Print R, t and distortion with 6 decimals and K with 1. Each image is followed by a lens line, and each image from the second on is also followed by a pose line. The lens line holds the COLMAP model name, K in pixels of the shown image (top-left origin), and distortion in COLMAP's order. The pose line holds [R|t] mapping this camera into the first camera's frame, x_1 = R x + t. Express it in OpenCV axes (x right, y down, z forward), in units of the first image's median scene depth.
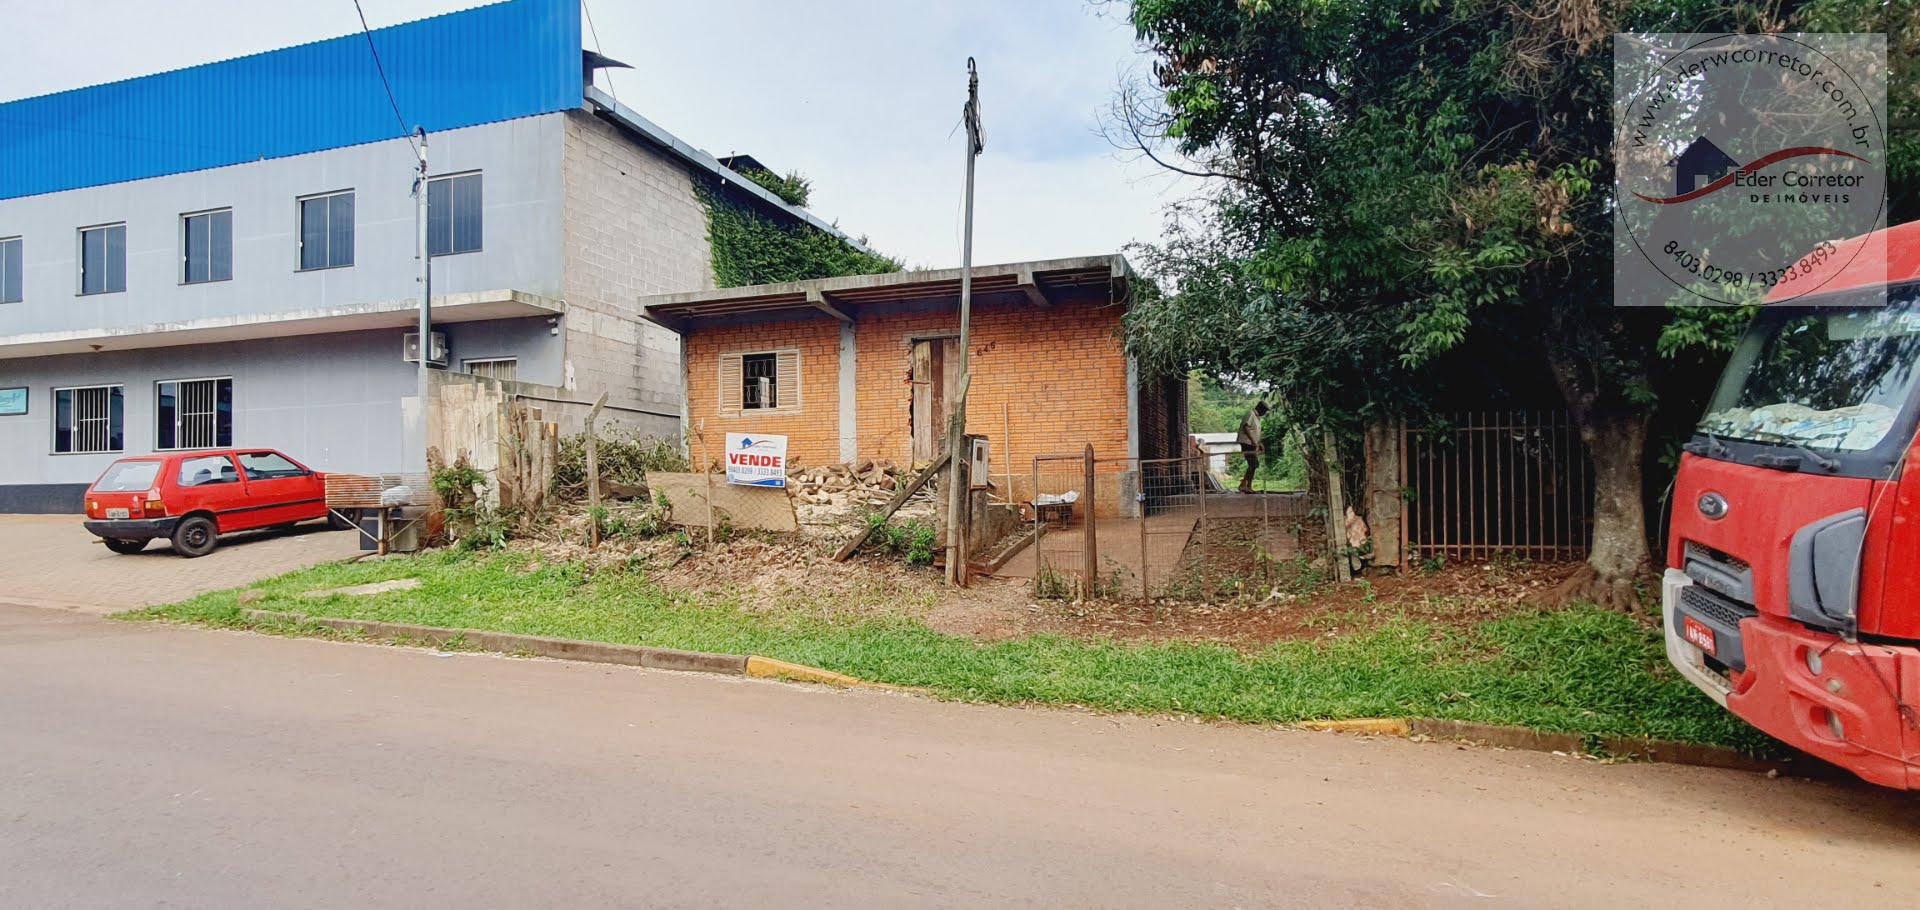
lens RADIAL K [[1009.9, 0, 940.8], [0, 1009.9, 460.3], [0, 0, 1]] dist [-0.013579, 0.000404]
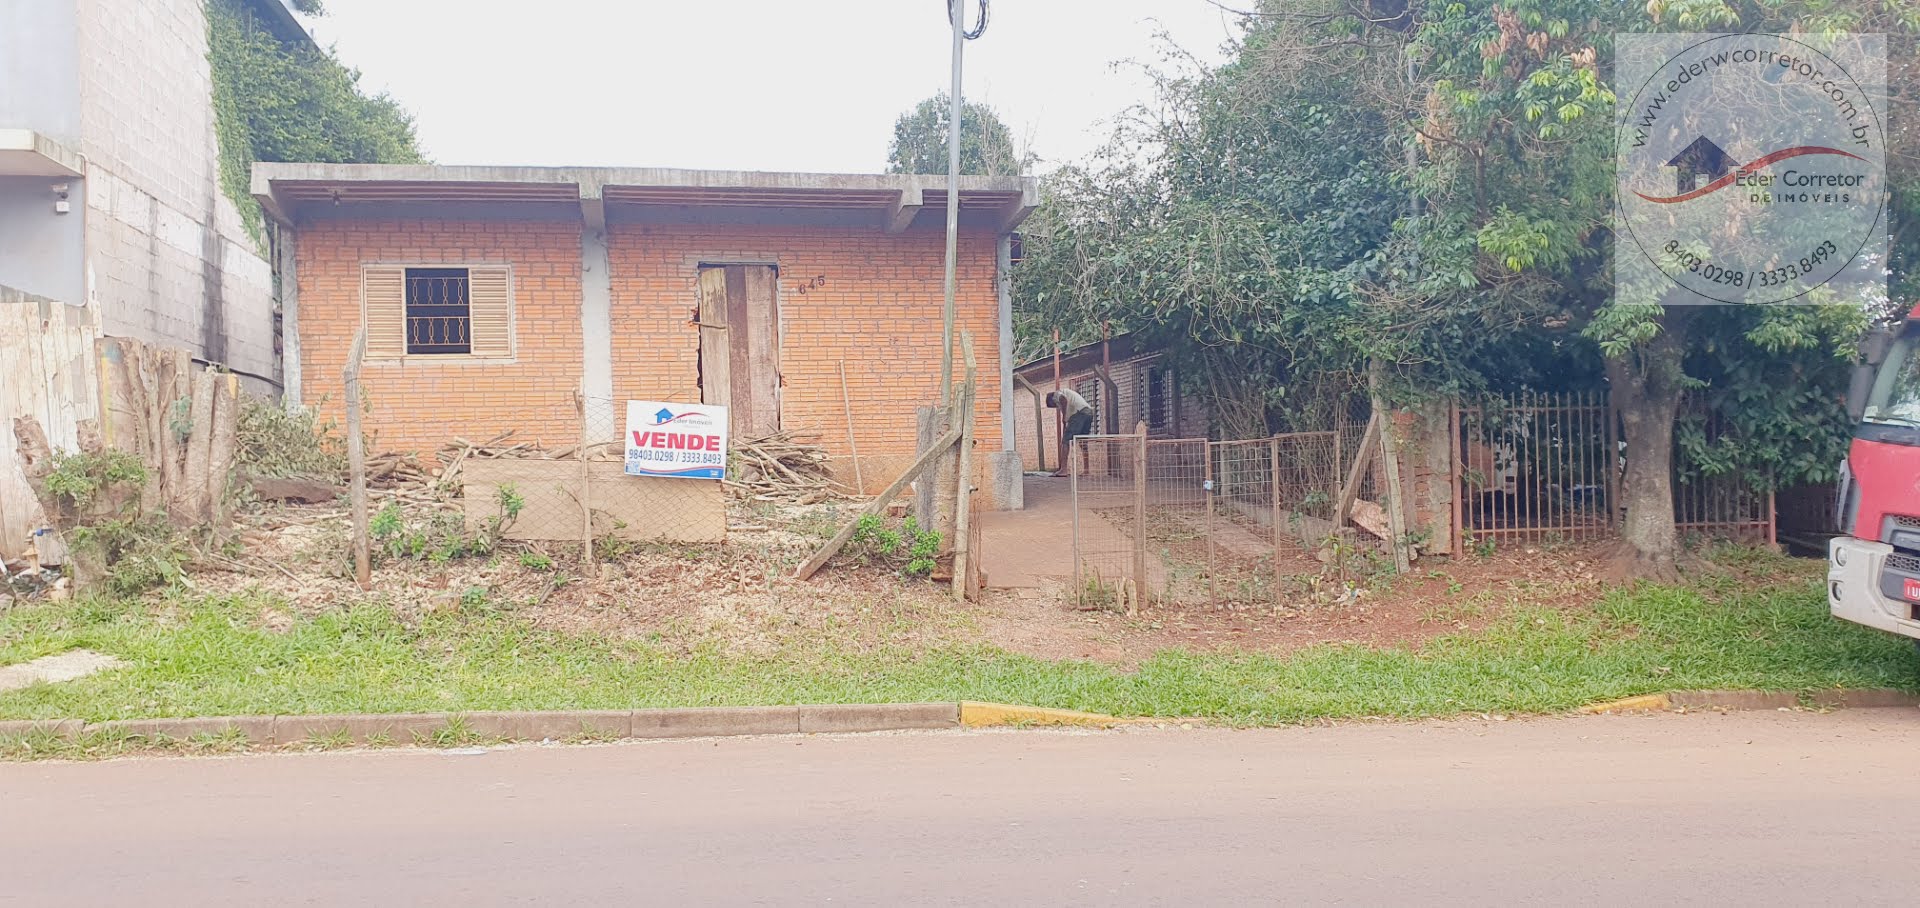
lens RADIAL K [[1509.2, 0, 948.9], [0, 1509.2, 454.5], [0, 0, 1]] dist [0.105056, -0.212711]
pose [[0.854456, -0.007525, 0.519468, -0.565245], [-0.003628, 0.999784, 0.020451, -0.012571], [-0.519510, -0.019359, 0.854245, 0.017482]]
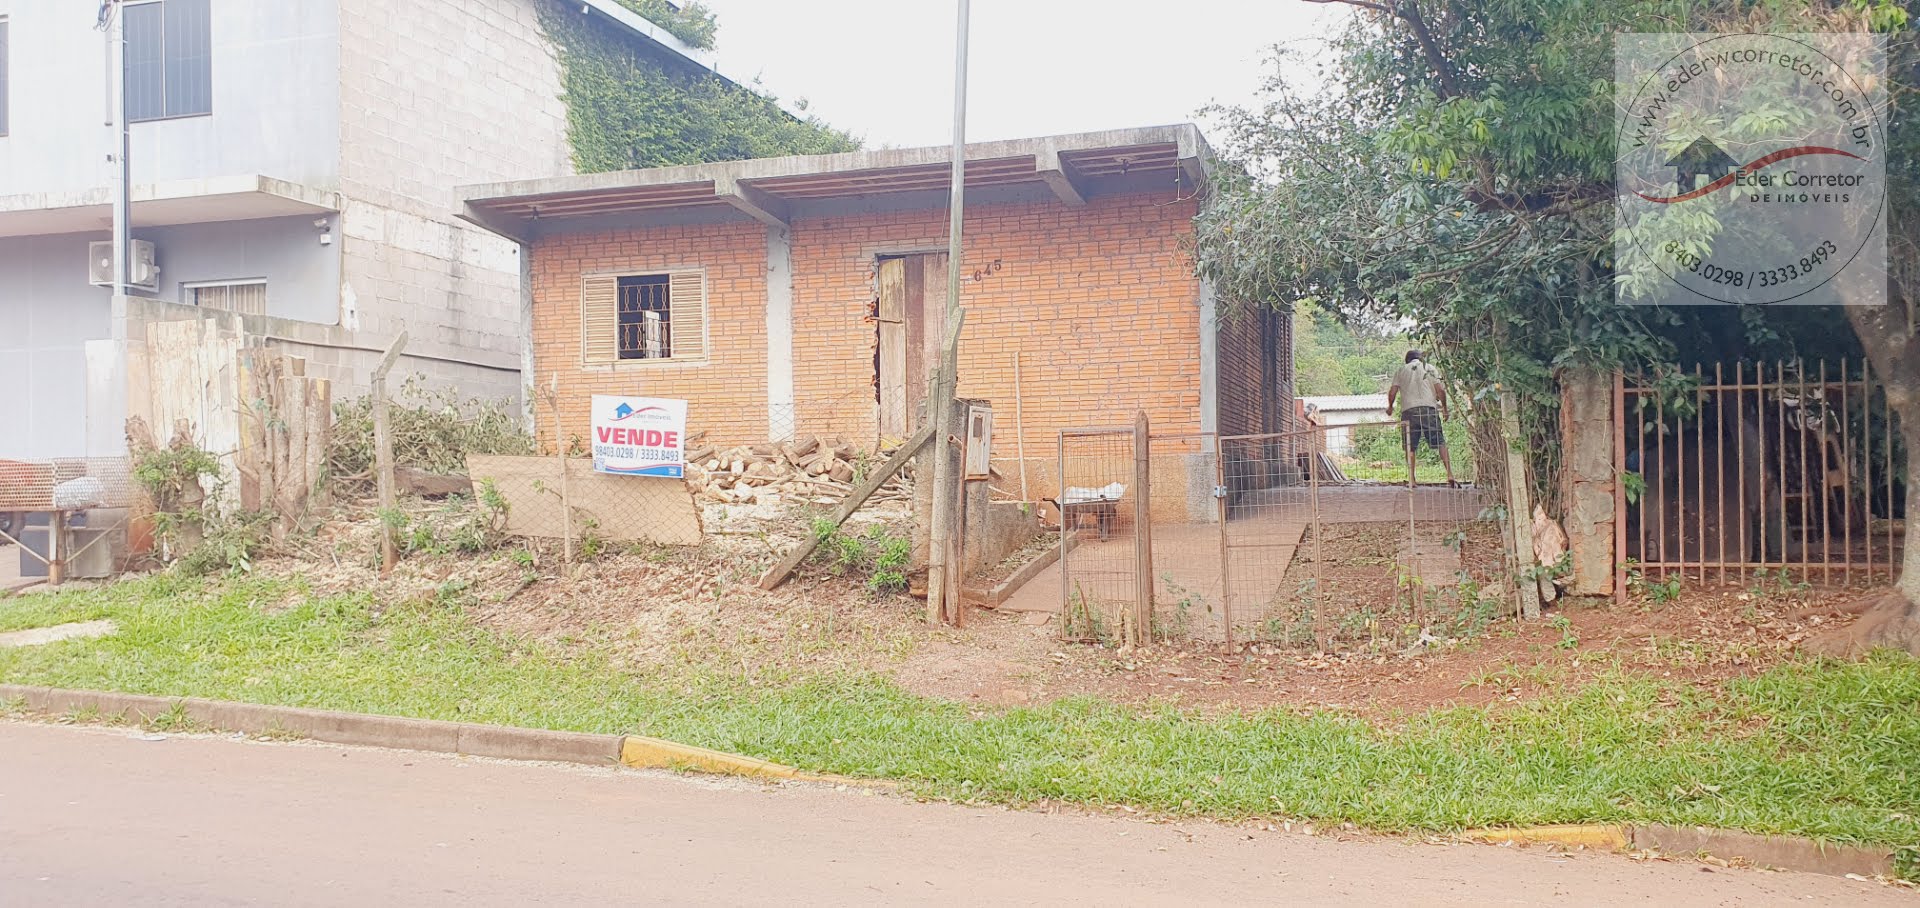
lens RADIAL K [[1484.6, 0, 961.4], [0, 1484.6, 483.1], [0, 0, 1]] dist [0.226788, -0.729271]
pose [[0.999631, -0.002368, 0.027050, 0.000644], [0.001543, 0.999535, 0.030464, 0.000643], [-0.027109, -0.030411, 0.999170, 0.018024]]
